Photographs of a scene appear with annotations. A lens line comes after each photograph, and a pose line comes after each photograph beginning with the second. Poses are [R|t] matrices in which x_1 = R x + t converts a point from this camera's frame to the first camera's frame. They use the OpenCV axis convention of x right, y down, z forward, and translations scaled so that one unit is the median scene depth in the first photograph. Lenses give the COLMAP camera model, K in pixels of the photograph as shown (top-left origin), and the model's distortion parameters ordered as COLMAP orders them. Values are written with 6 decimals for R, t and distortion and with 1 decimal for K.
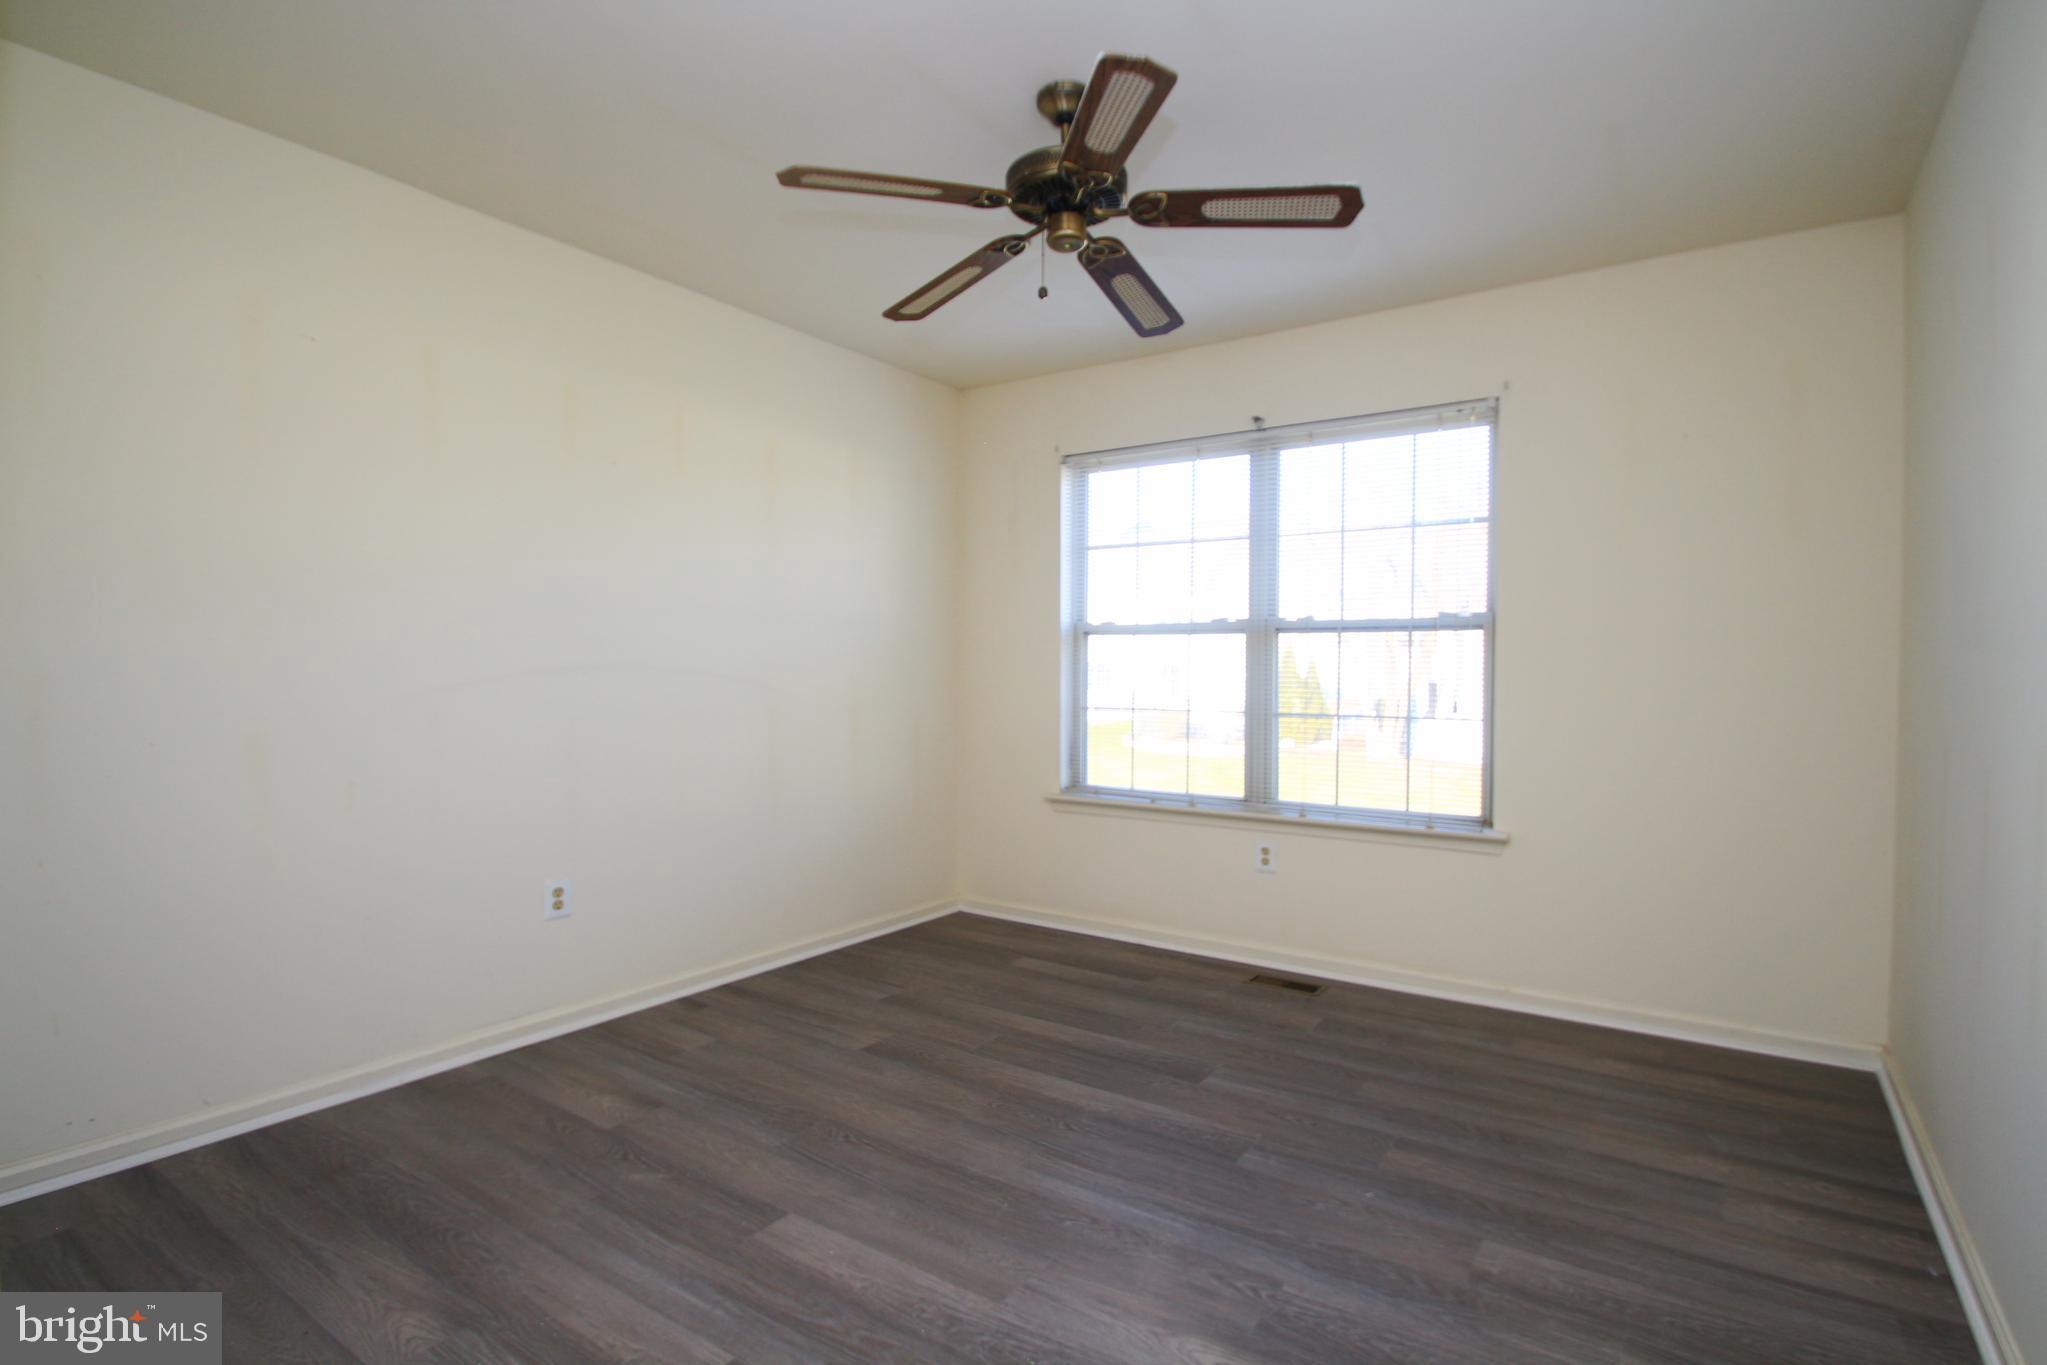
lens RADIAL K [[1078.8, 0, 1019.8], [0, 1078.8, 679.3], [0, 0, 1]] dist [0.000365, 0.000102]
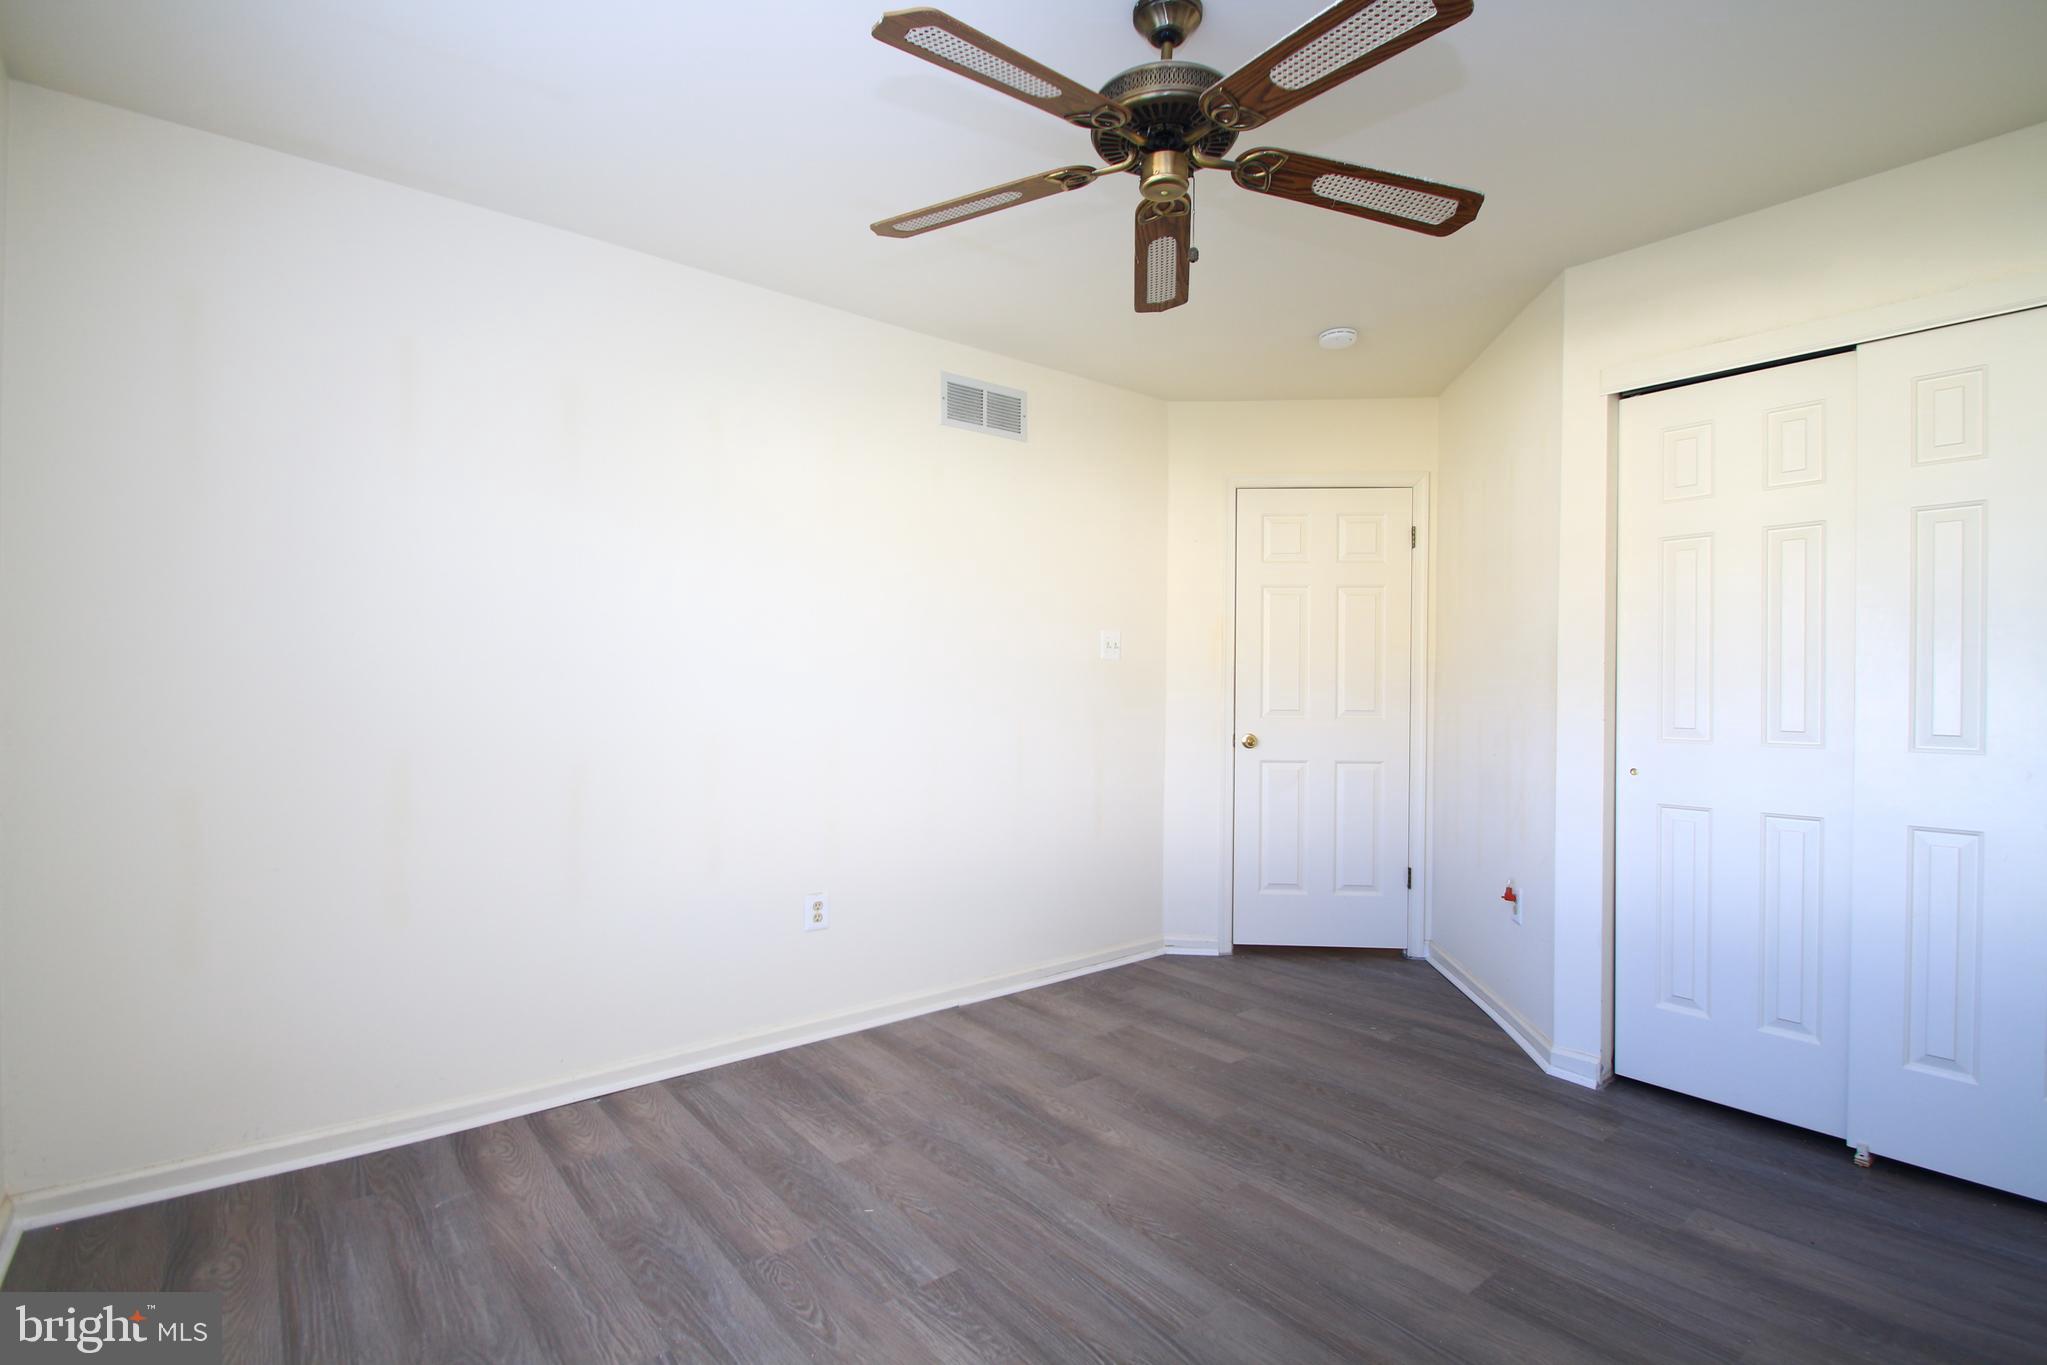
lens RADIAL K [[947.1, 0, 1029.9], [0, 947.1, 692.7], [0, 0, 1]] dist [0.017012, -0.020426]
pose [[-0.962461, -0.012457, 0.271133, -0.067680], [-0.008389, 0.999834, 0.016158, -0.035072], [-0.271289, 0.013277, -0.962406, 1.971140]]
